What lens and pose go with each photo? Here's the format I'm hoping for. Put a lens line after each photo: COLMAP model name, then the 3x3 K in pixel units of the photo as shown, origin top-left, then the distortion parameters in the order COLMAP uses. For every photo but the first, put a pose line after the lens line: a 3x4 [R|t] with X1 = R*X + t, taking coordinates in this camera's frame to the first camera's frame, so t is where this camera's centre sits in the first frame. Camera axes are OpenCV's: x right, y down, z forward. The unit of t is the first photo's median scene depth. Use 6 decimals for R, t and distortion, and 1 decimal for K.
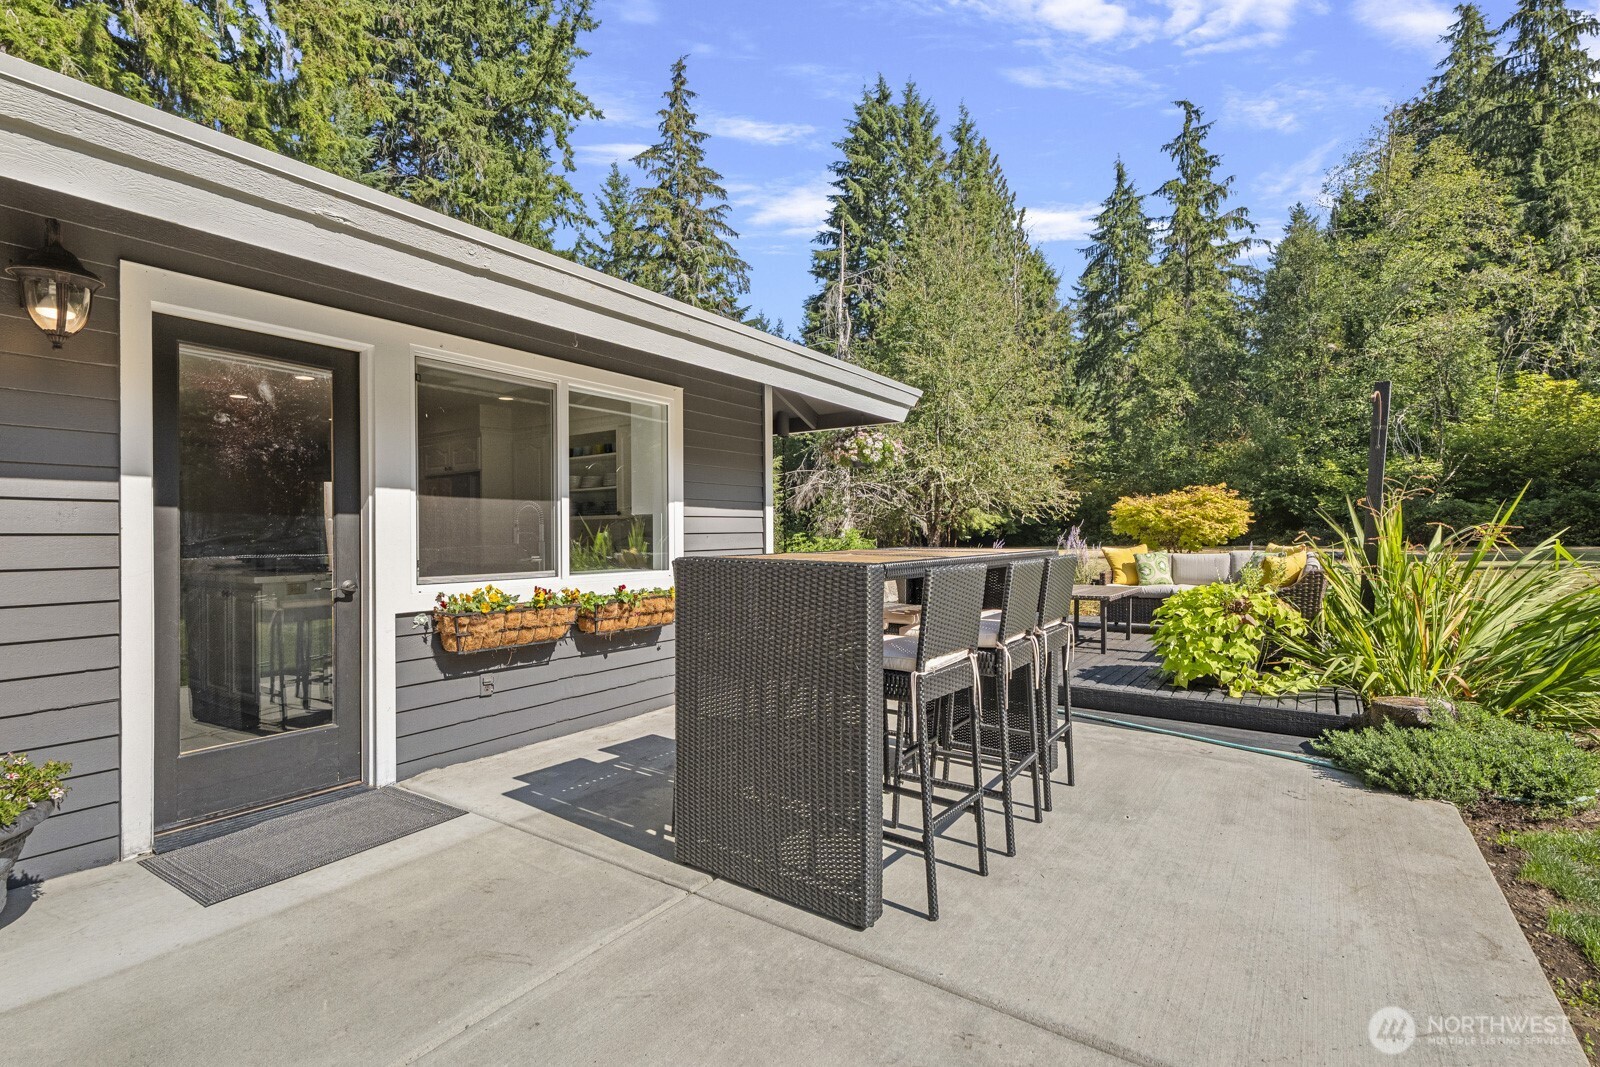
lens RADIAL K [[746.3, 0, 800.0], [0, 746.3, 533.5], [0, 0, 1]] dist [-0.001956, -0.000930]
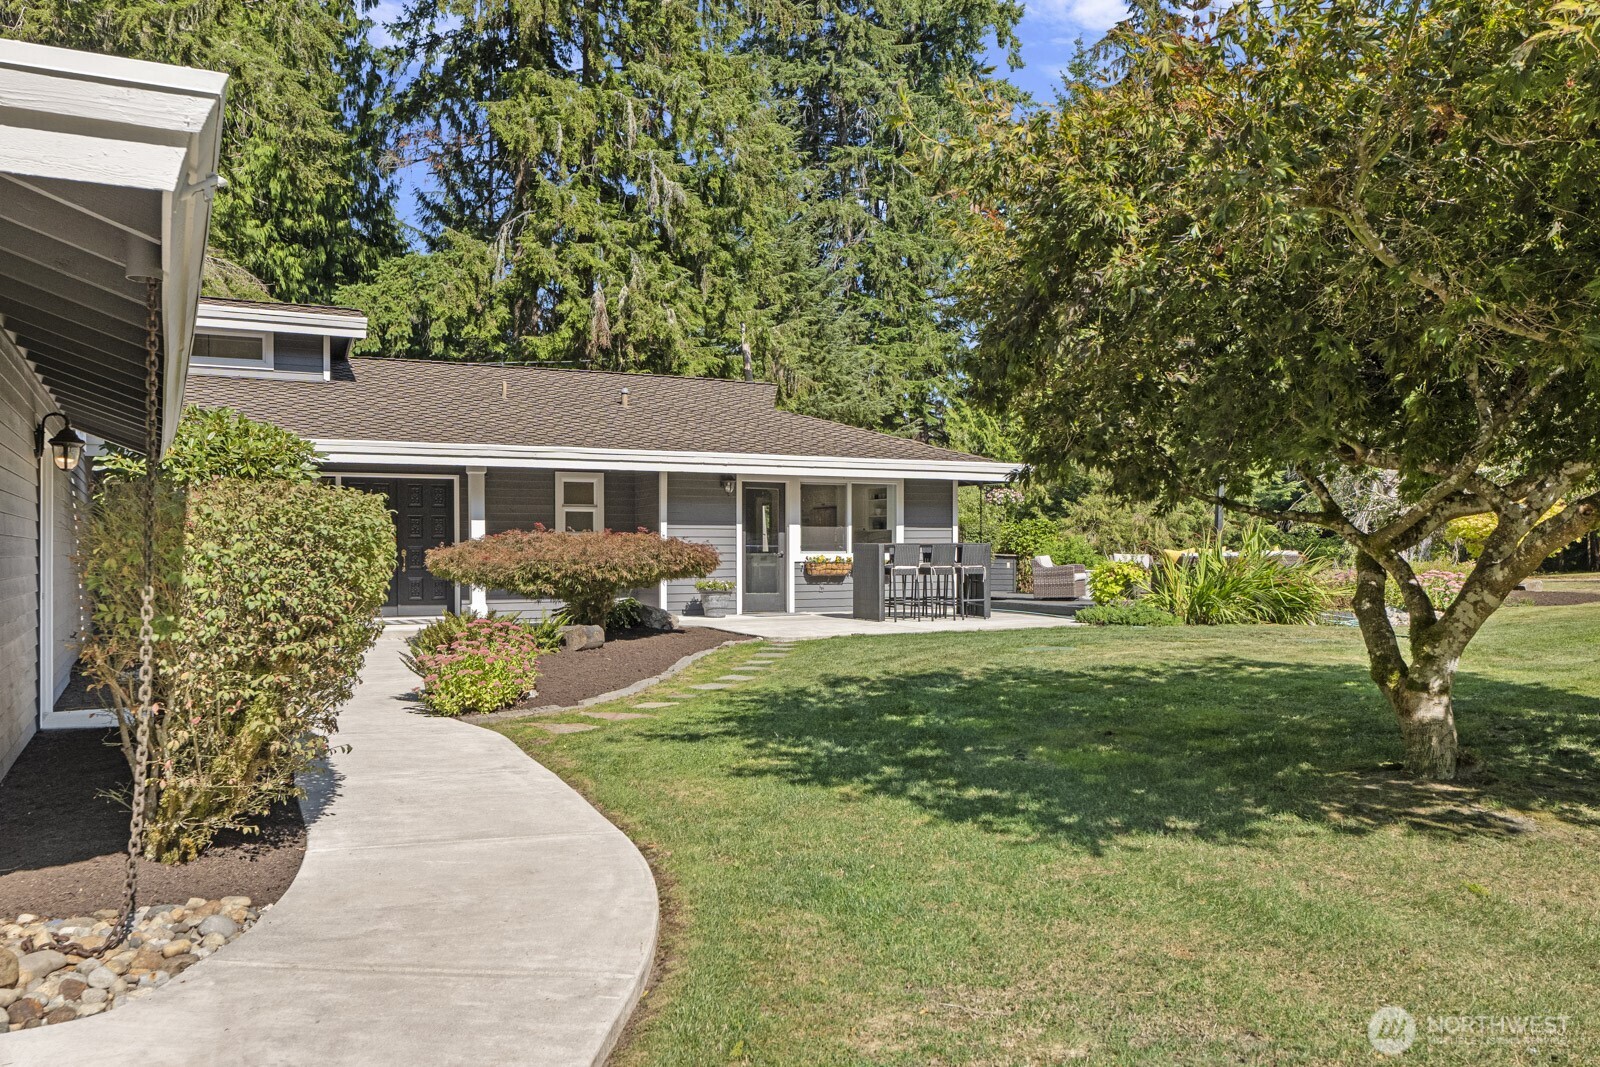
lens RADIAL K [[1294.9, 0, 800.0], [0, 1294.9, 533.5], [0, 0, 1]] dist [-0.001670, -0.000146]
pose [[0.871569, 0.009557, -0.490179, 0.181613], [-0.011694, 0.999931, -0.001296, -0.000799], [0.490133, 0.006861, 0.871621, -0.316367]]
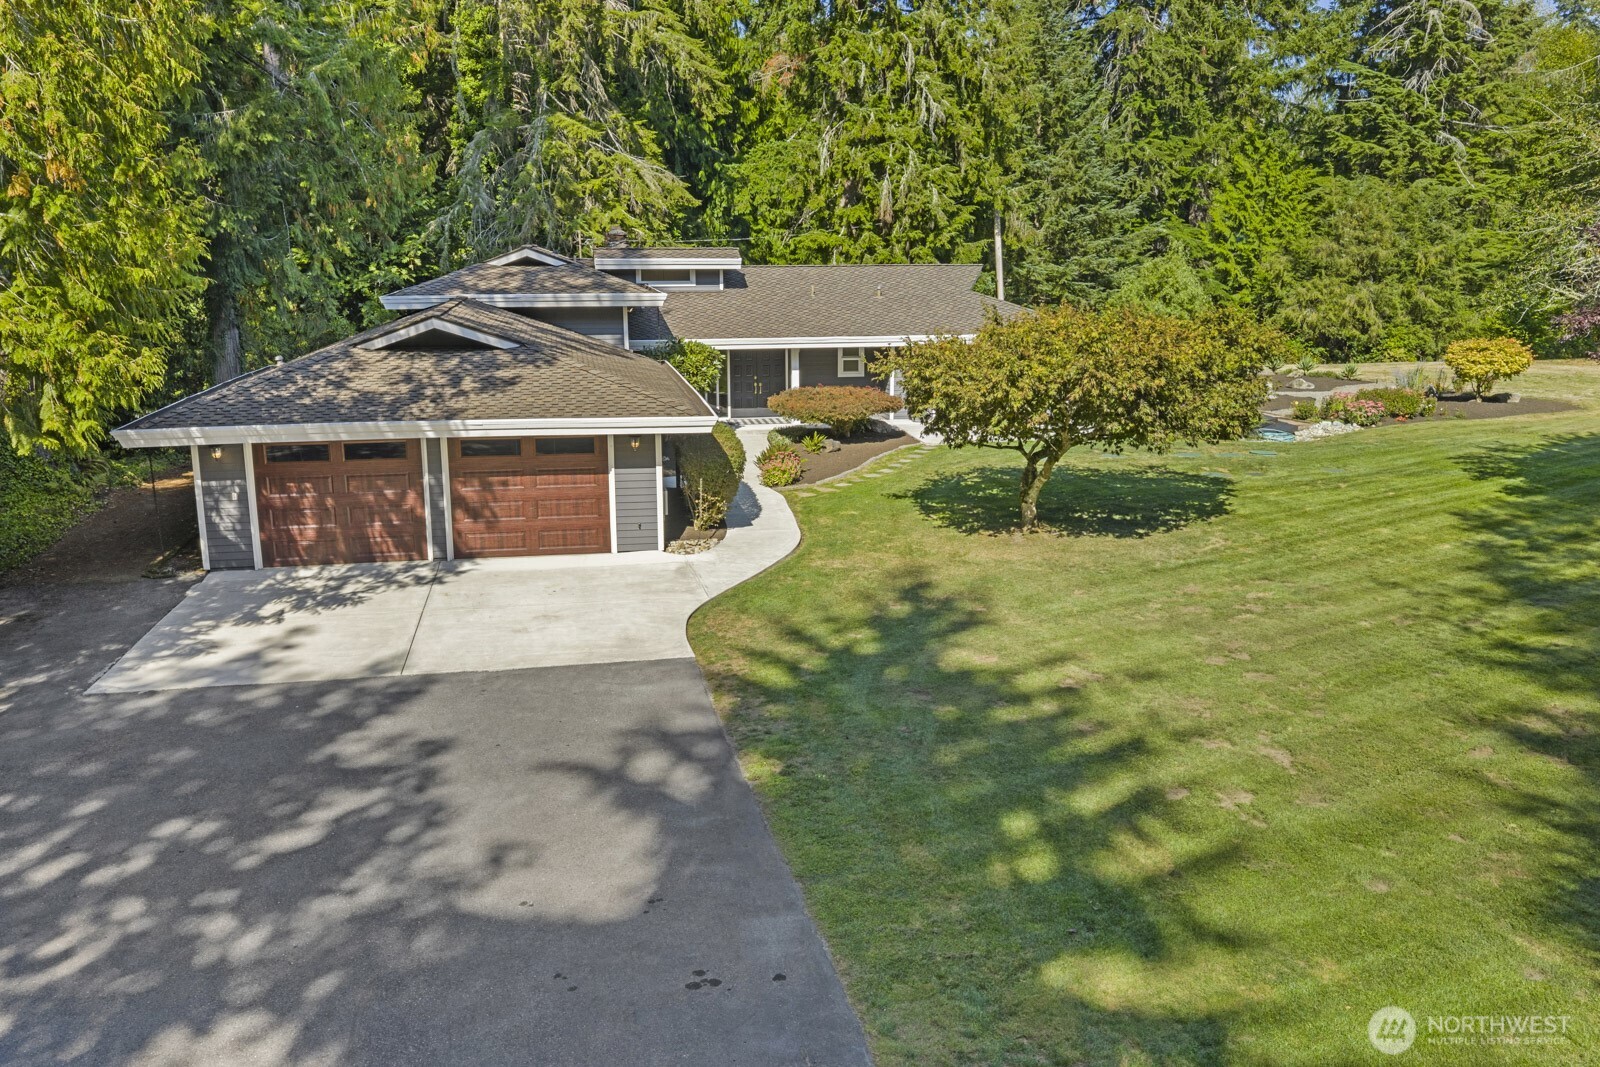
lens RADIAL K [[1296.5, 0, 800.0], [0, 1296.5, 533.5], [0, 0, 1]] dist [0.001294, 0.000264]
pose [[0.696773, 0.164797, -0.698104, 0.614122], [0.000367, 0.973168, 0.230096, -0.135162], [0.717291, -0.160581, 0.678017, -0.694004]]
